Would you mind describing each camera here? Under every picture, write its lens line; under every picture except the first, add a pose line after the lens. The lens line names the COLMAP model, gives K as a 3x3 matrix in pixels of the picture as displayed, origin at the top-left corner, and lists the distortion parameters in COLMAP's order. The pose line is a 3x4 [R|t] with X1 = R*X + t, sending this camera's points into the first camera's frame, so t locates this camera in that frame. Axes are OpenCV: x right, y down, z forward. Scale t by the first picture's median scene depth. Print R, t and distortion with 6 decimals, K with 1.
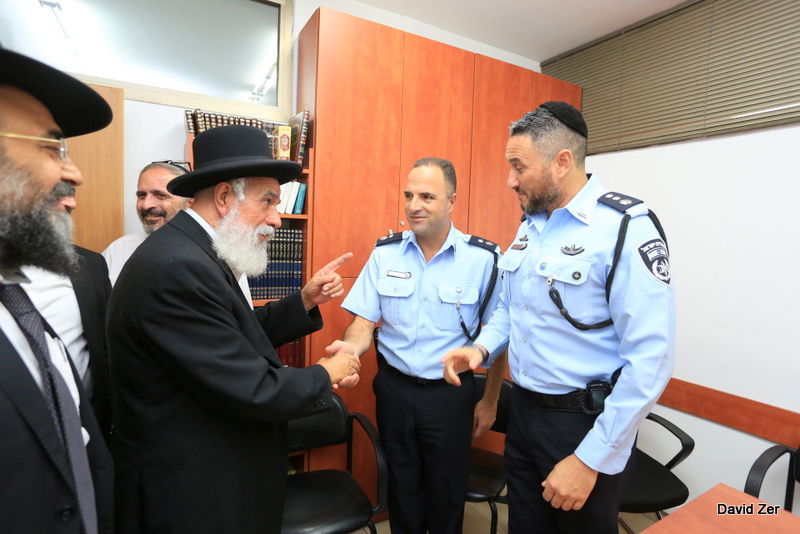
lens RADIAL K [[468.3, 0, 418.9], [0, 468.3, 270.3], [0, 0, 1]] dist [-0.063291, -0.000962]
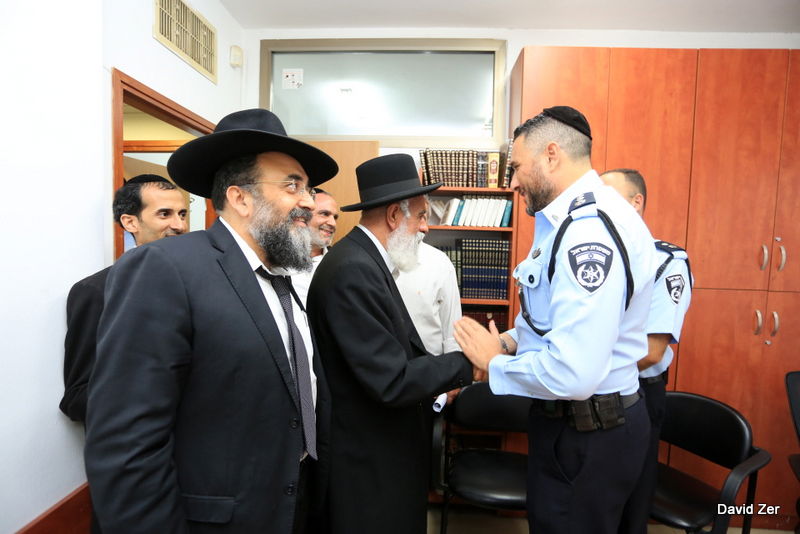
lens RADIAL K [[406.9, 0, 403.0], [0, 406.9, 268.7], [0, 0, 1]] dist [-0.064003, 0.030429]
pose [[0.823108, 0.026787, -0.567253, 0.107911], [-0.038101, 0.999241, -0.008100, 0.001133], [0.566606, 0.028280, 0.823503, 0.025298]]
